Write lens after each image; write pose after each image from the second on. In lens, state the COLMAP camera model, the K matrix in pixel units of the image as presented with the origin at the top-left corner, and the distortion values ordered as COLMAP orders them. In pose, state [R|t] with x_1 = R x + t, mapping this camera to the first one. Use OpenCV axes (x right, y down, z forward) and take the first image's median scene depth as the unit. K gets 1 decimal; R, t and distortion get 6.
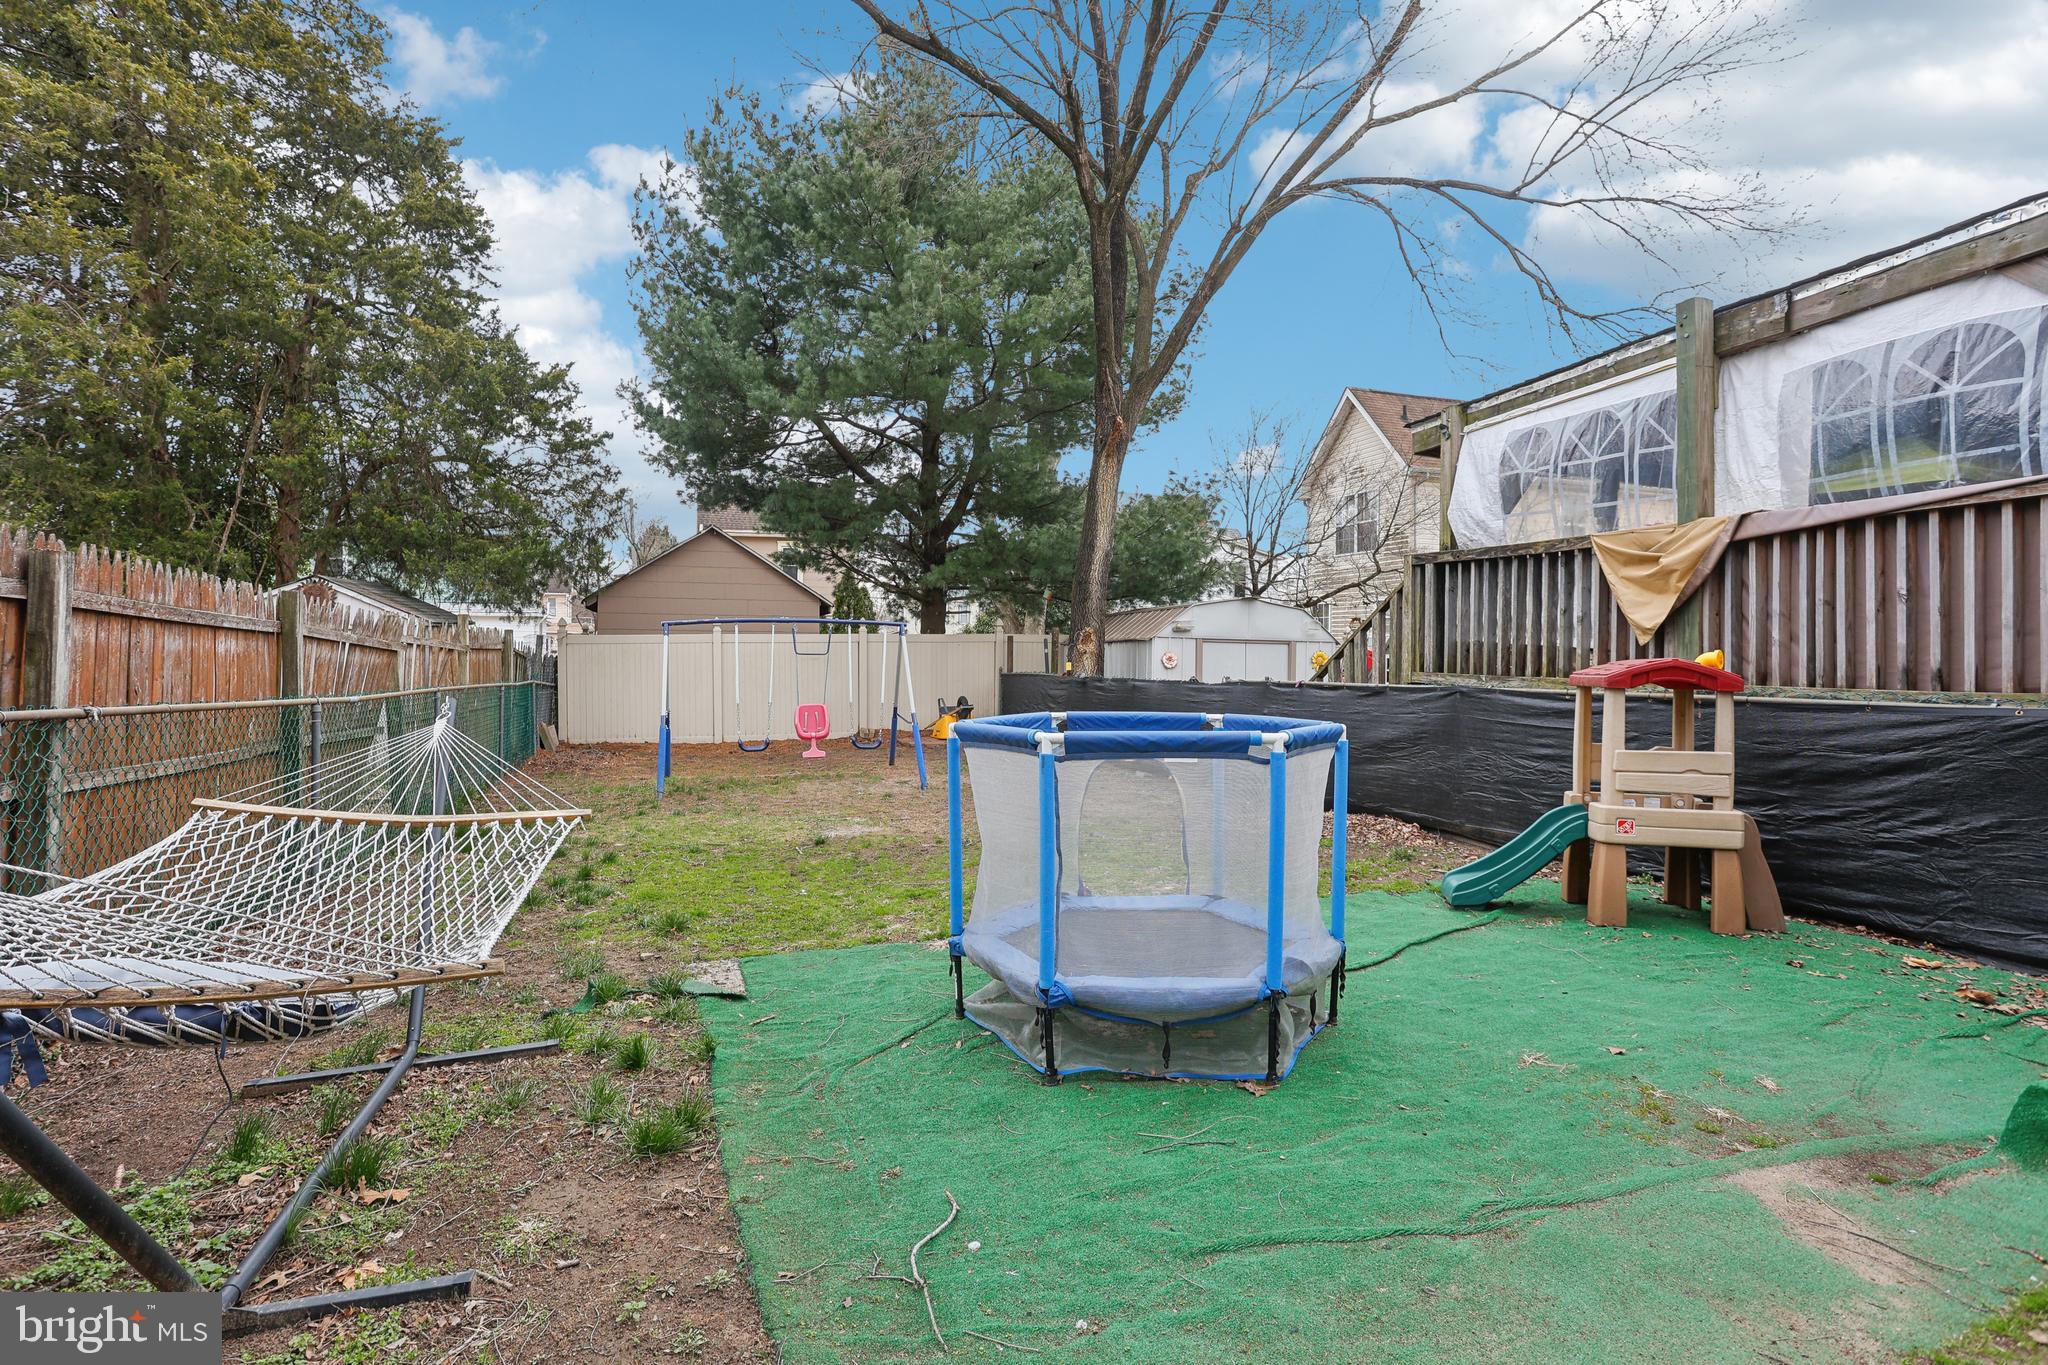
lens RADIAL K [[1027.3, 0, 1015.5], [0, 1027.3, 682.0], [0, 0, 1]] dist [-0.063537, 0.027796]
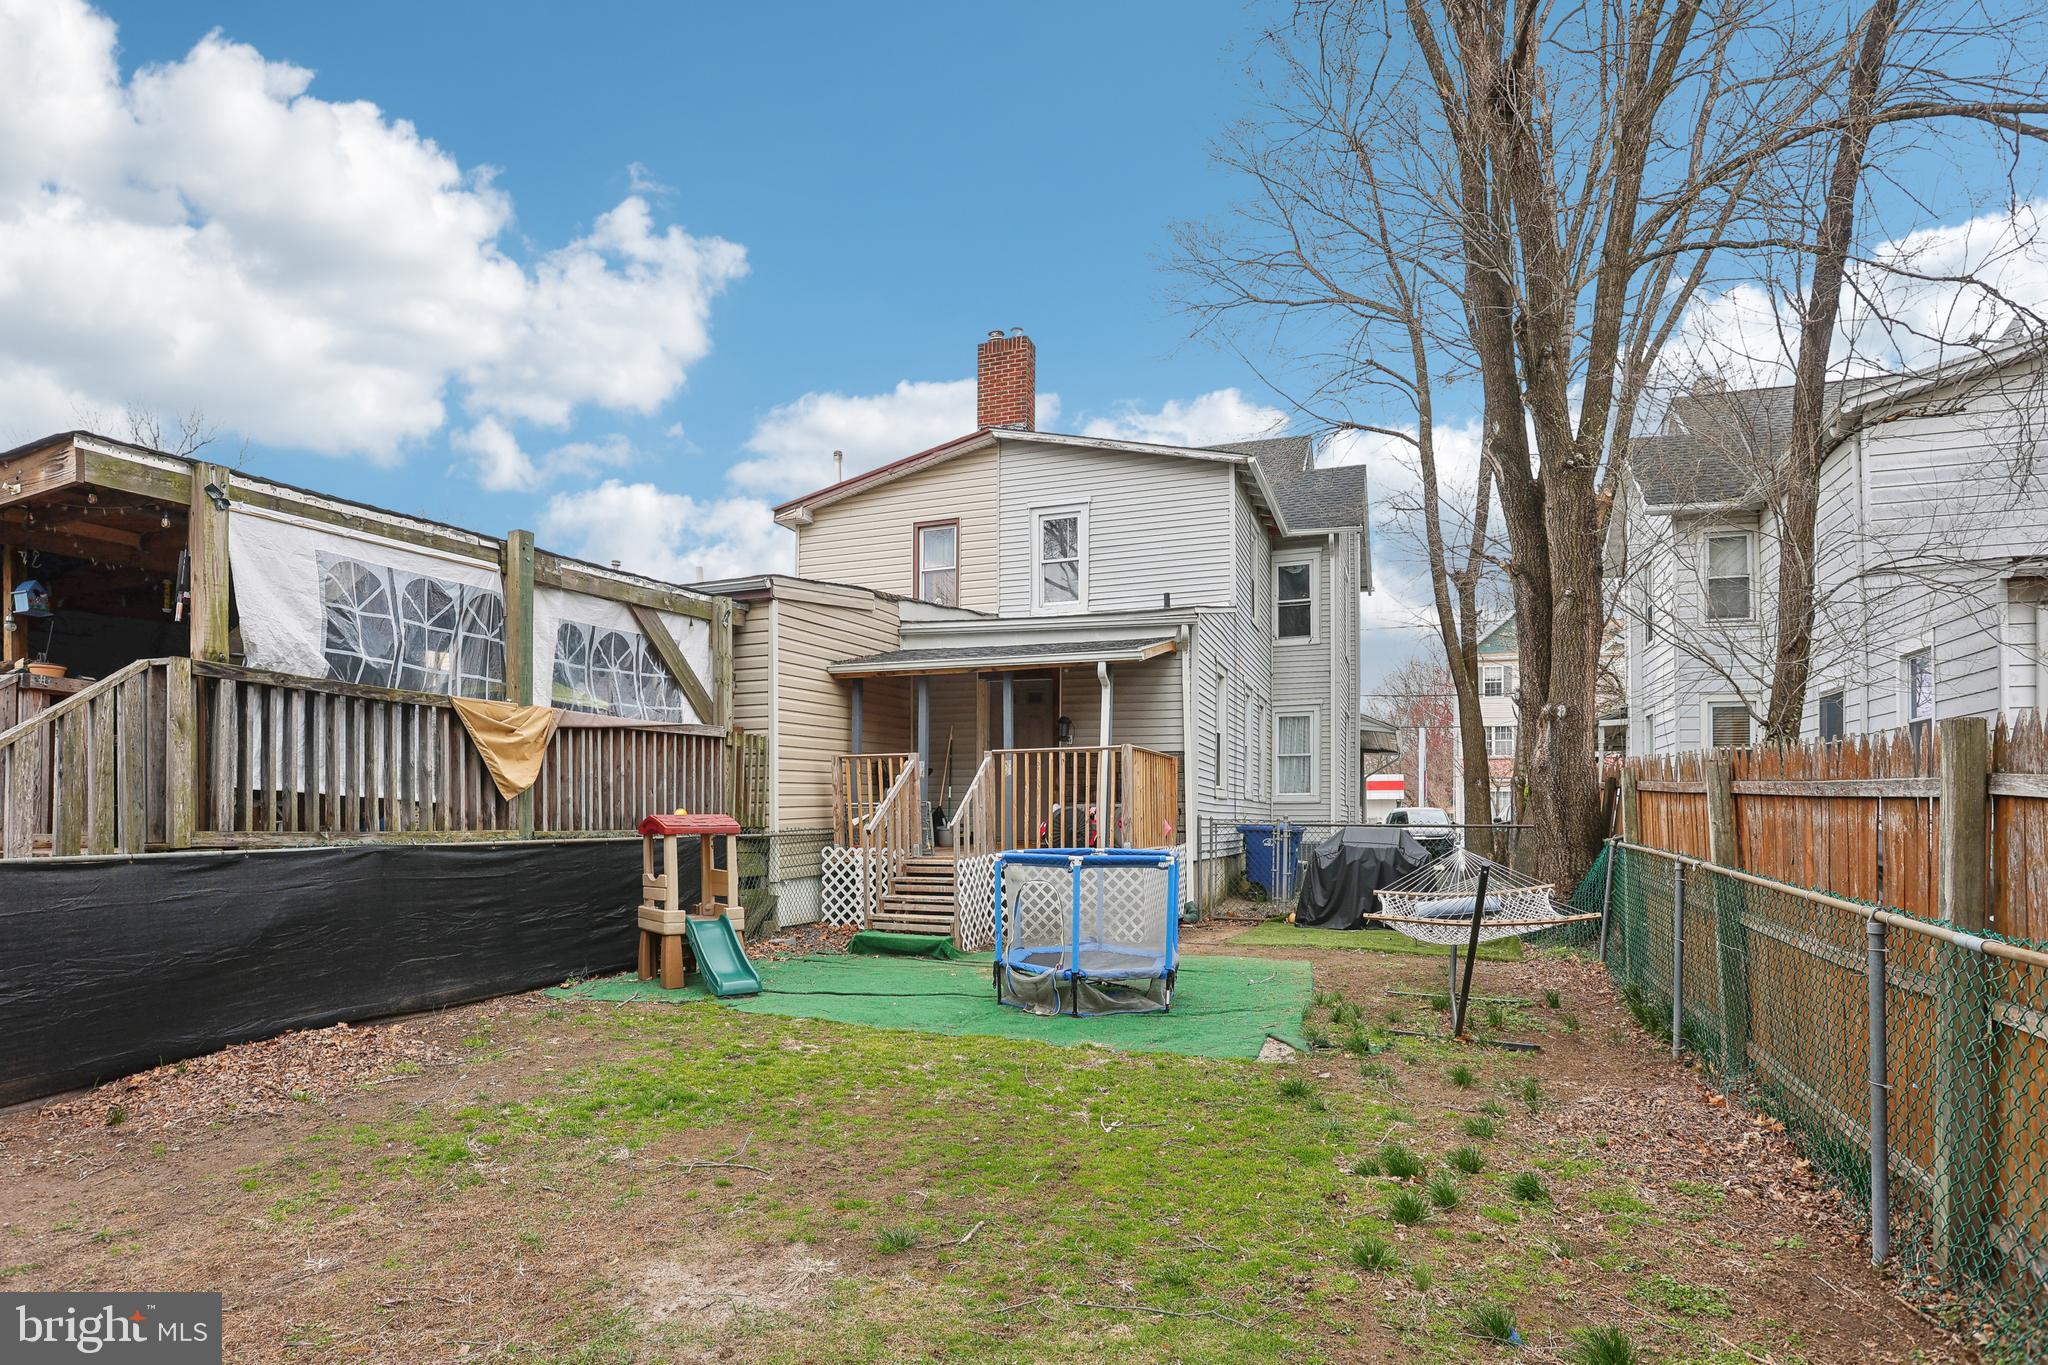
lens RADIAL K [[1124.2, 0, 978.2], [0, 1124.2, 781.7], [0, 0, 1]] dist [-0.065221, 0.010620]
pose [[-0.776874, 0.005364, 0.629633, -0.581061], [0.002450, 0.999982, -0.005496, -0.046148], [-0.629651, -0.002727, -0.776873, 1.514183]]
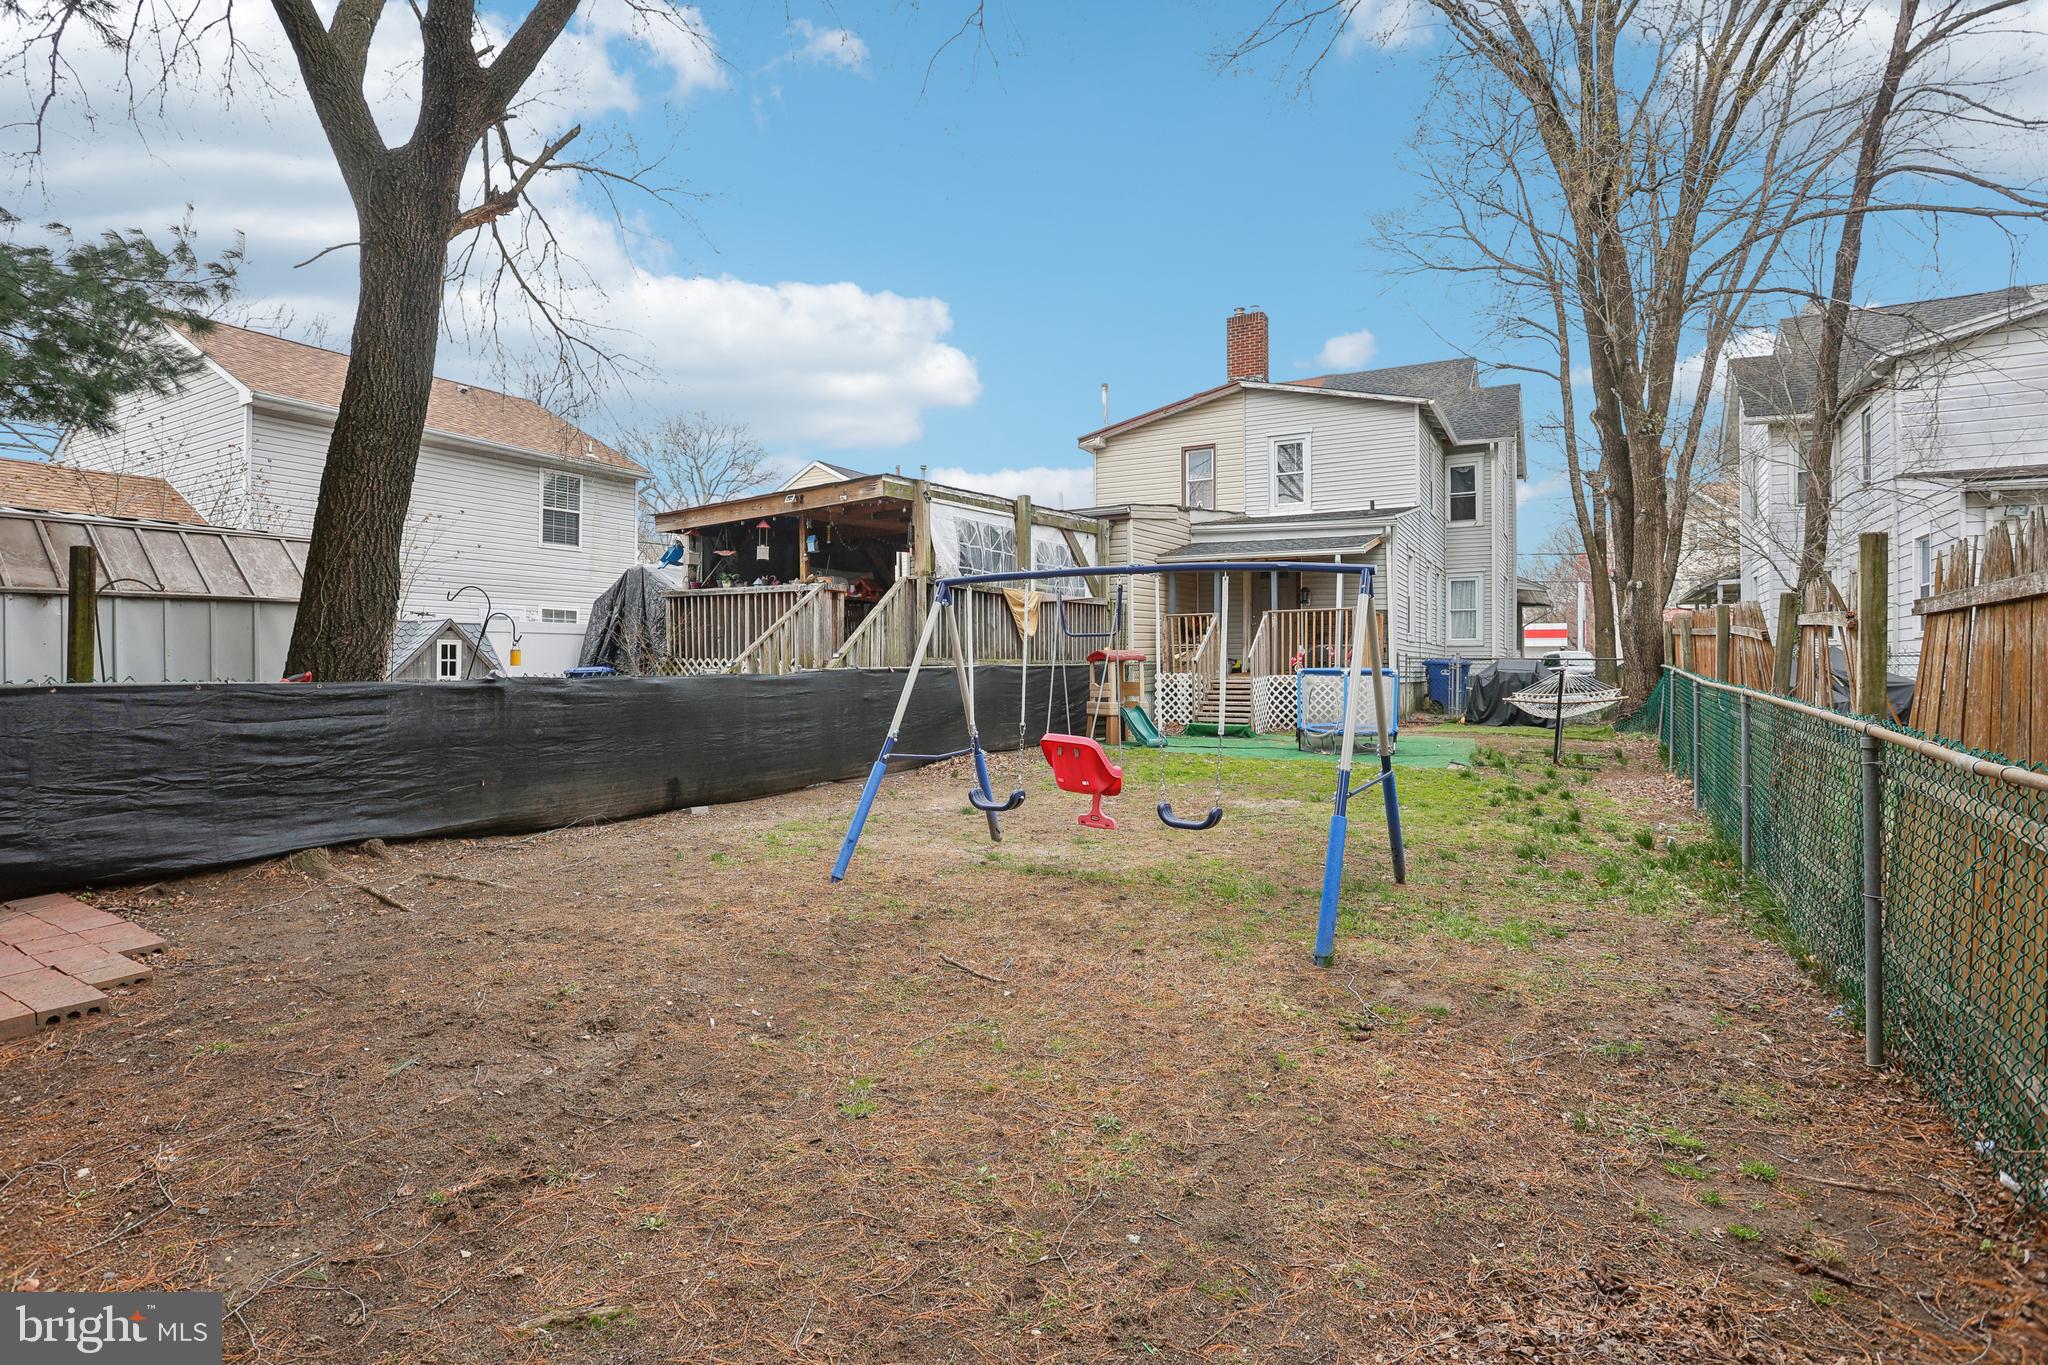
lens RADIAL K [[1027.3, 0, 1010.9], [0, 1027.3, 633.7], [0, 0, 1]] dist [-0.063537, 0.027796]
pose [[-0.679361, 0.006851, 0.733773, -0.920897], [0.006687, 0.999973, -0.003146, -0.045614], [-0.733774, 0.002769, -0.679388, 2.316223]]
